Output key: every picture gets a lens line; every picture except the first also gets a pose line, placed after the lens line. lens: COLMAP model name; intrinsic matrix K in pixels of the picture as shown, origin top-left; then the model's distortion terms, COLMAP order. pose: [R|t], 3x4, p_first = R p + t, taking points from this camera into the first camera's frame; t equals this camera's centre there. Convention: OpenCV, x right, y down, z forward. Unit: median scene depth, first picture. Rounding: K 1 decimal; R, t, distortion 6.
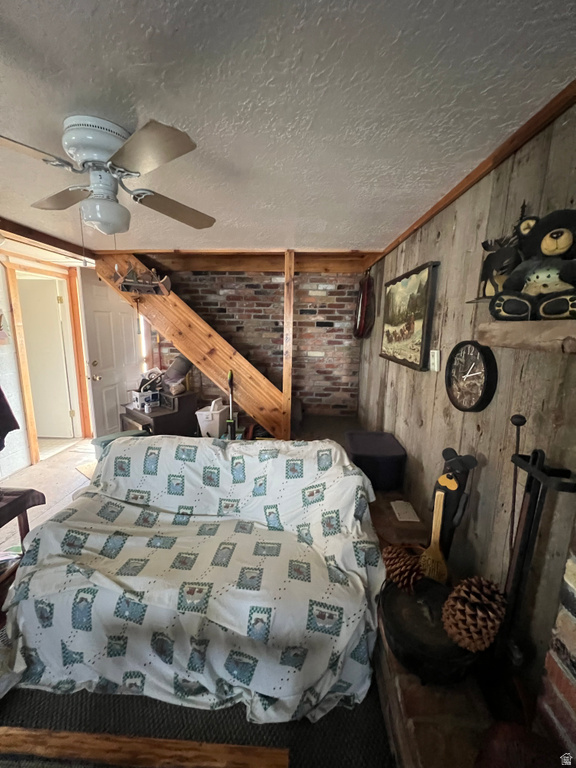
lens RADIAL K [[306.4, 0, 287.3], [0, 306.4, 380.3], [0, 0, 1]] dist [-0.003122, 0.000261]
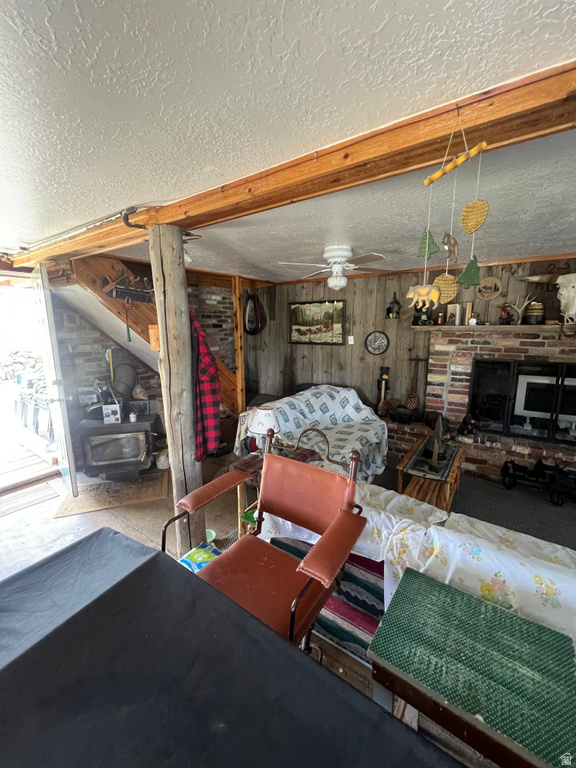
lens RADIAL K [[306.4, 0, 287.4], [0, 306.4, 380.8], [0, 0, 1]] dist [-0.003122, 0.000261]
pose [[0.529395, -0.174514, 0.830232, -0.869087], [0.163433, 0.981262, 0.102048, -0.036018], [-0.832484, 0.081663, 0.547997, 0.042954]]
